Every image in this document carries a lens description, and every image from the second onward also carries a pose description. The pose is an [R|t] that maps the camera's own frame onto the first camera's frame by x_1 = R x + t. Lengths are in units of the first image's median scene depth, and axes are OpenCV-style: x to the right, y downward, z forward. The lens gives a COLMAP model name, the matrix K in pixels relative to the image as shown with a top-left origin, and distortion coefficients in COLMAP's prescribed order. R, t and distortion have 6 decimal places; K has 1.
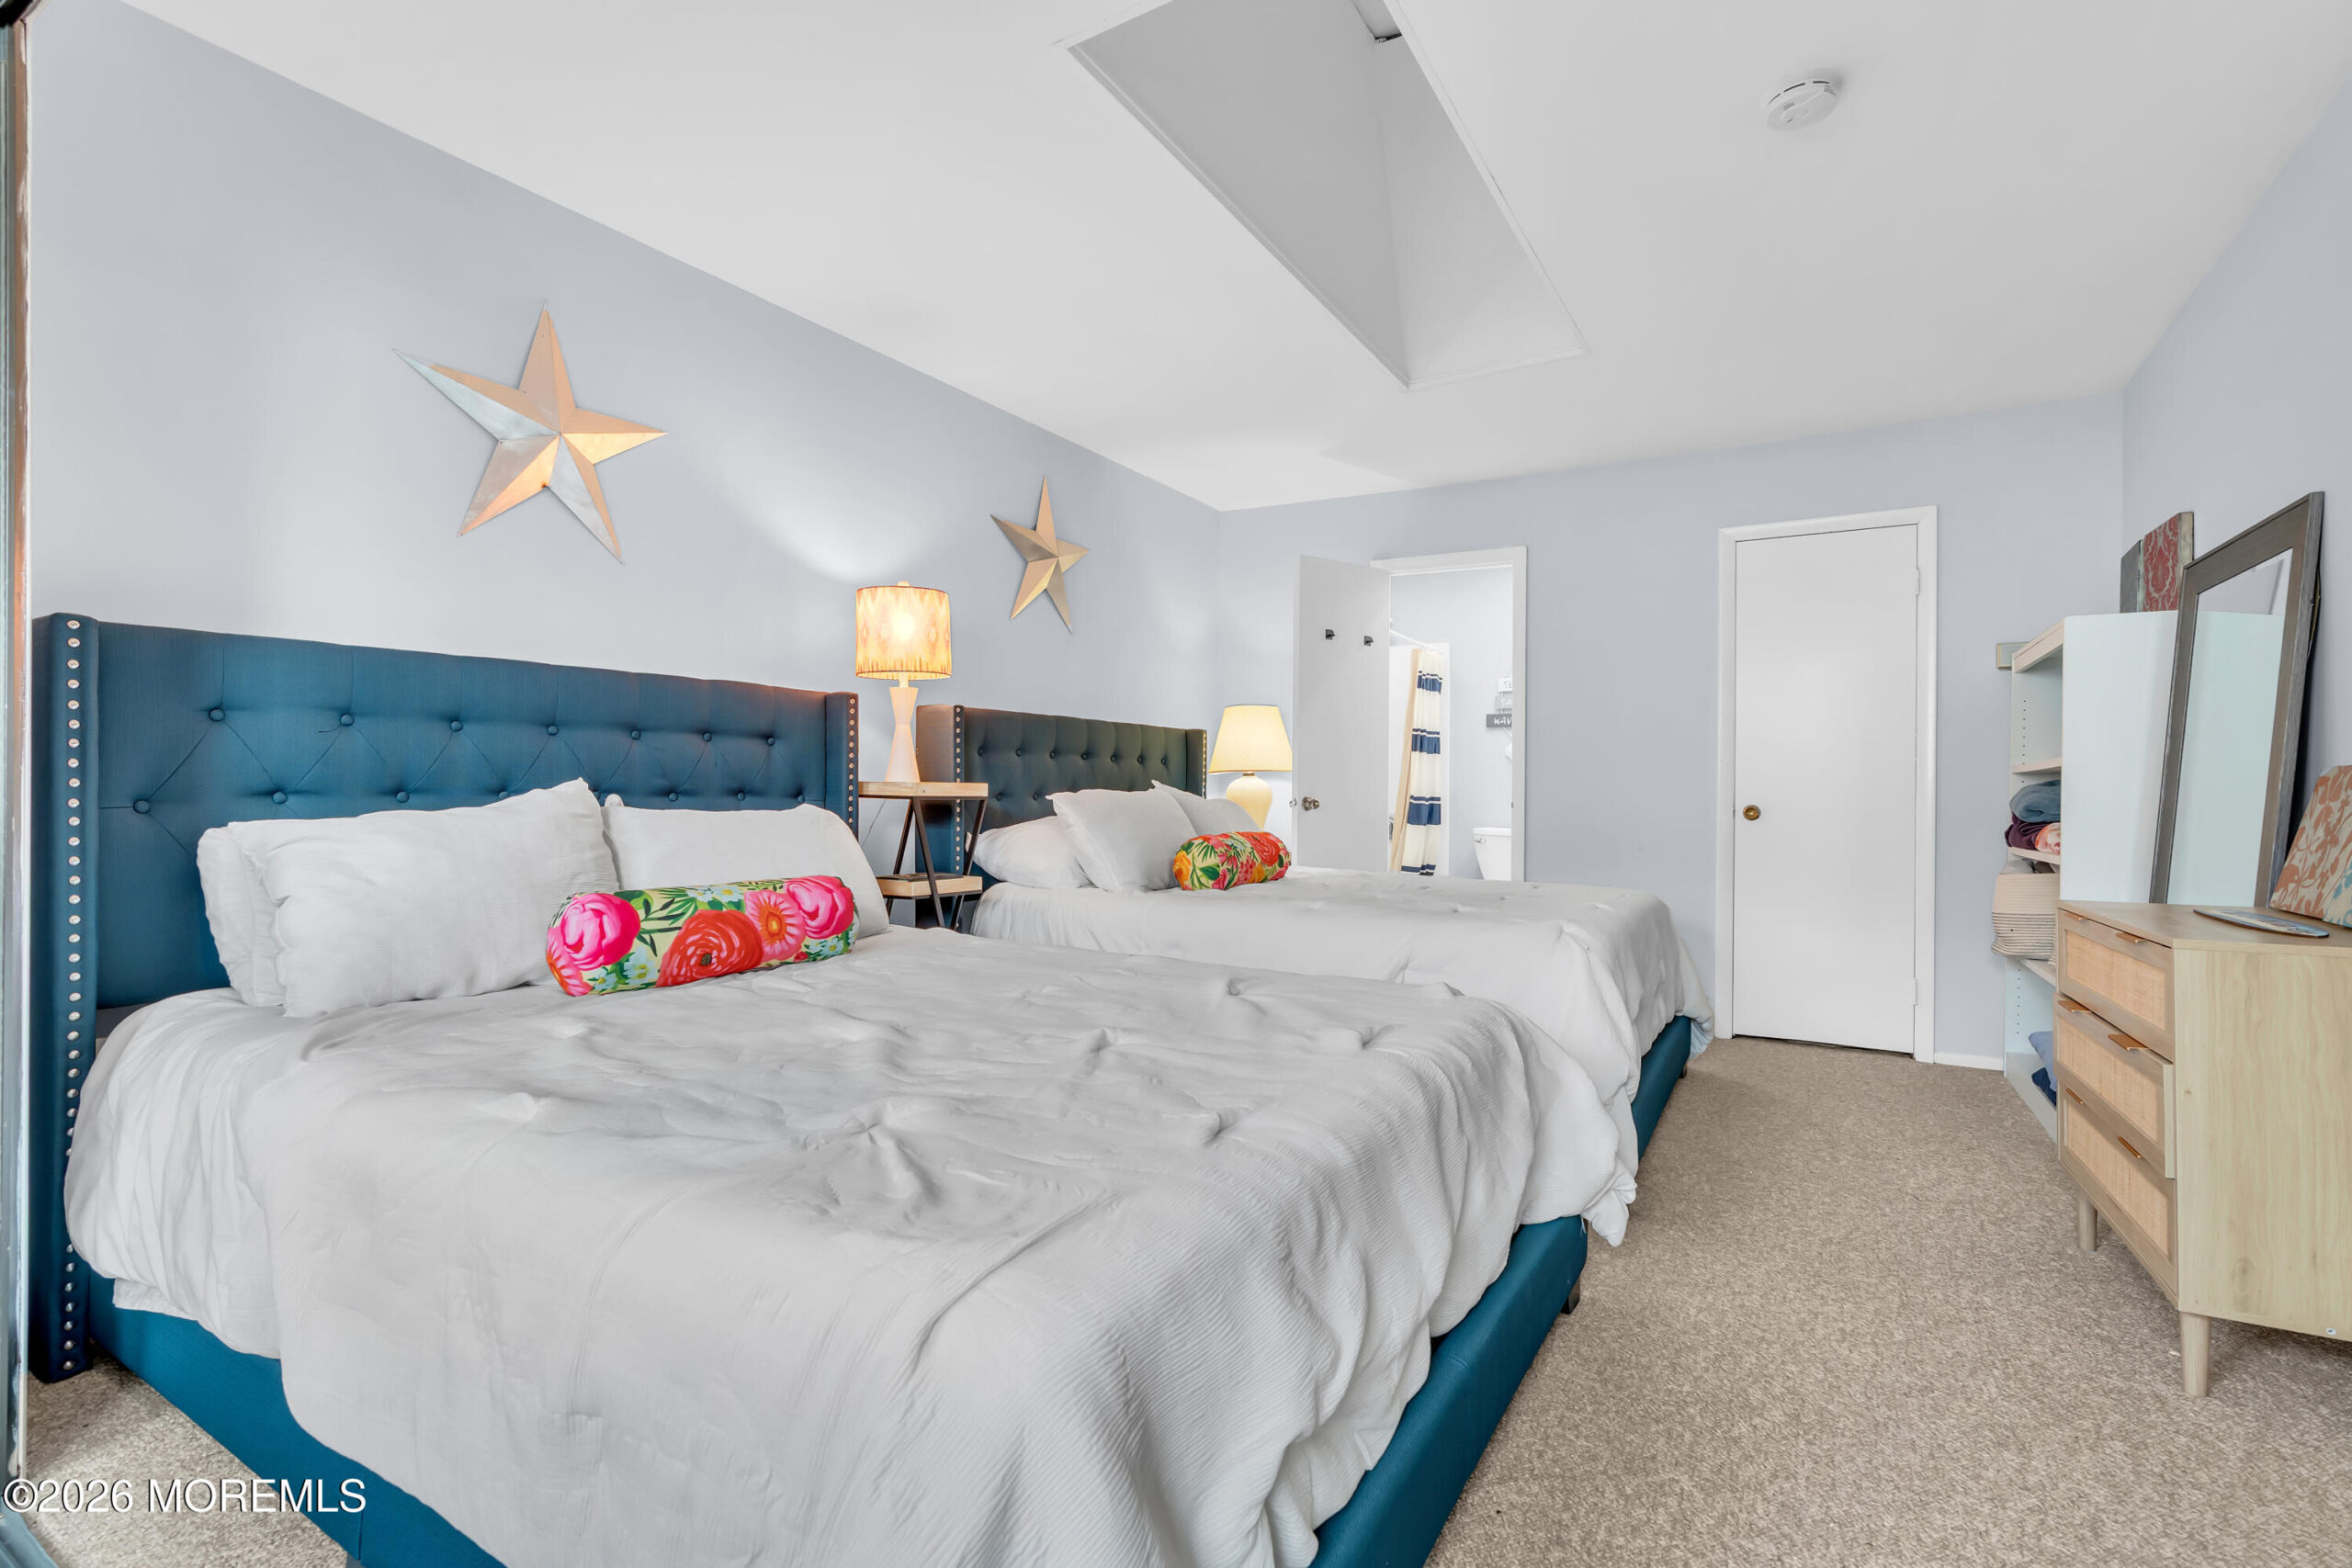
lens RADIAL K [[1060.7, 0, 1165.5], [0, 1060.7, 788.8], [0, 0, 1]] dist [-0.004134, 0.000260]
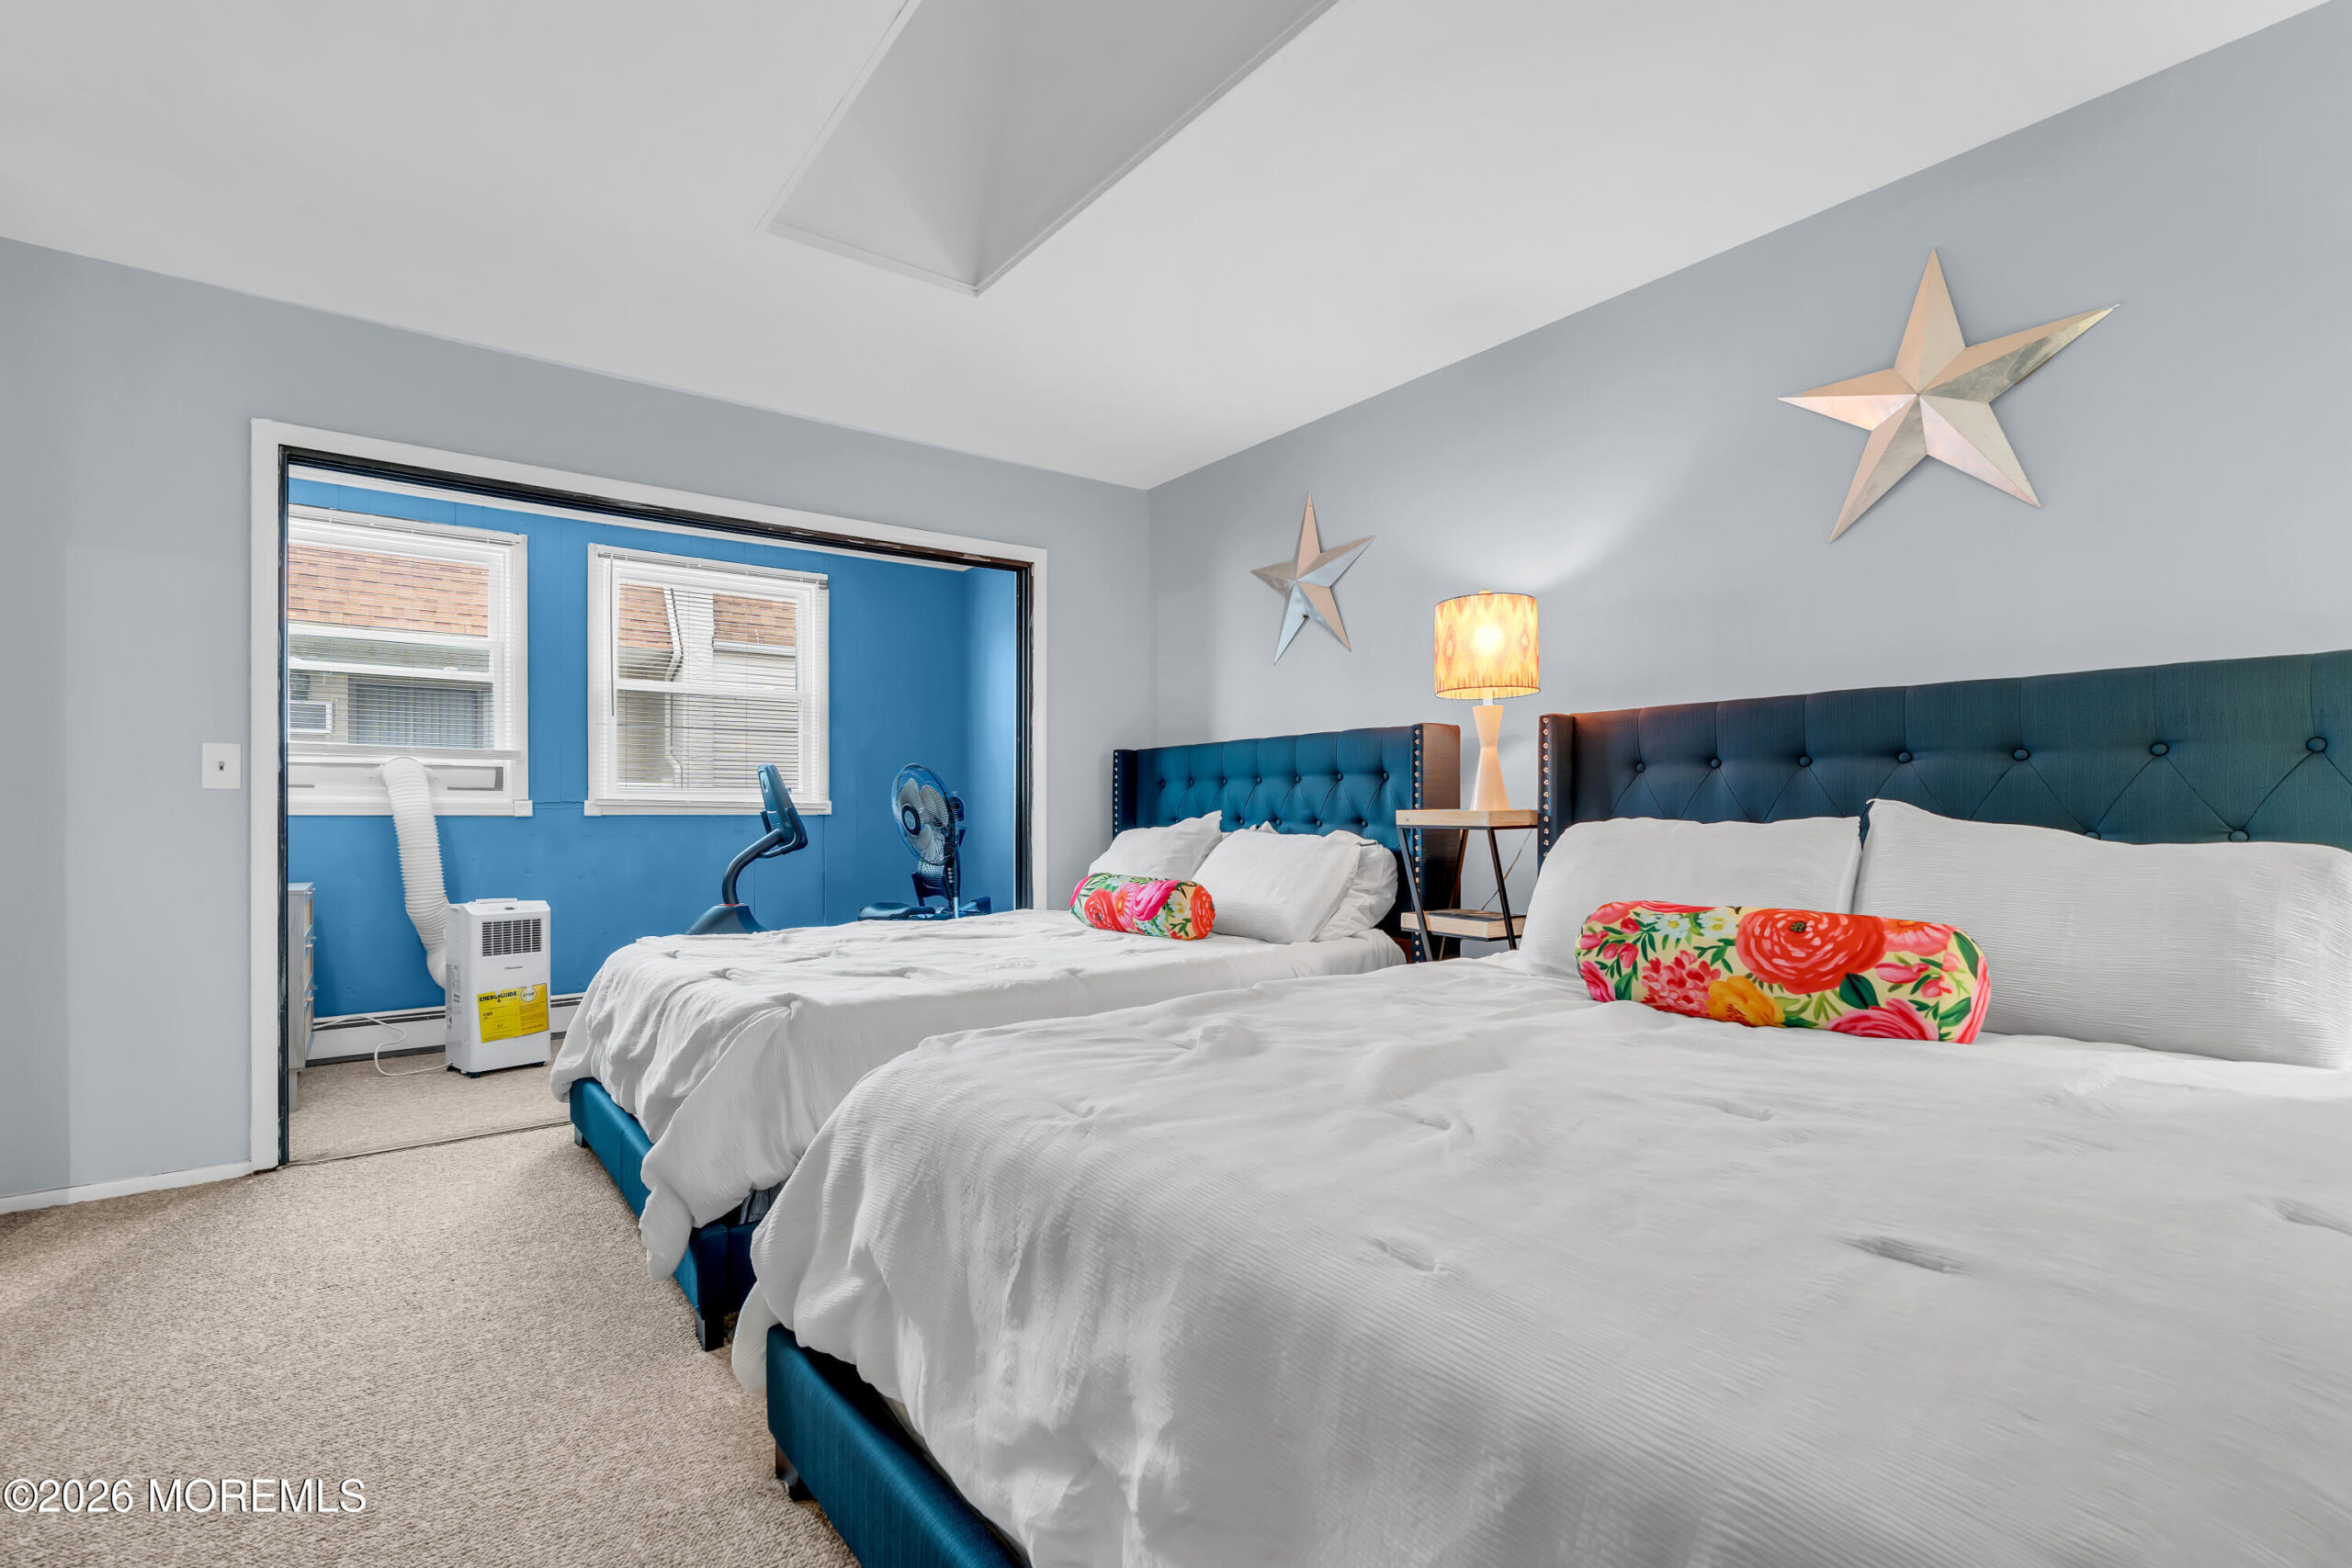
lens RADIAL K [[1060.7, 0, 1165.5], [0, 1060.7, 788.8], [0, 0, 1]] dist [-0.004134, 0.000260]
pose [[-0.363580, -0.035146, -0.930900, 0.610291], [-0.008402, 0.999371, -0.034449, 0.007688], [0.931525, -0.004704, -0.363646, 0.942544]]
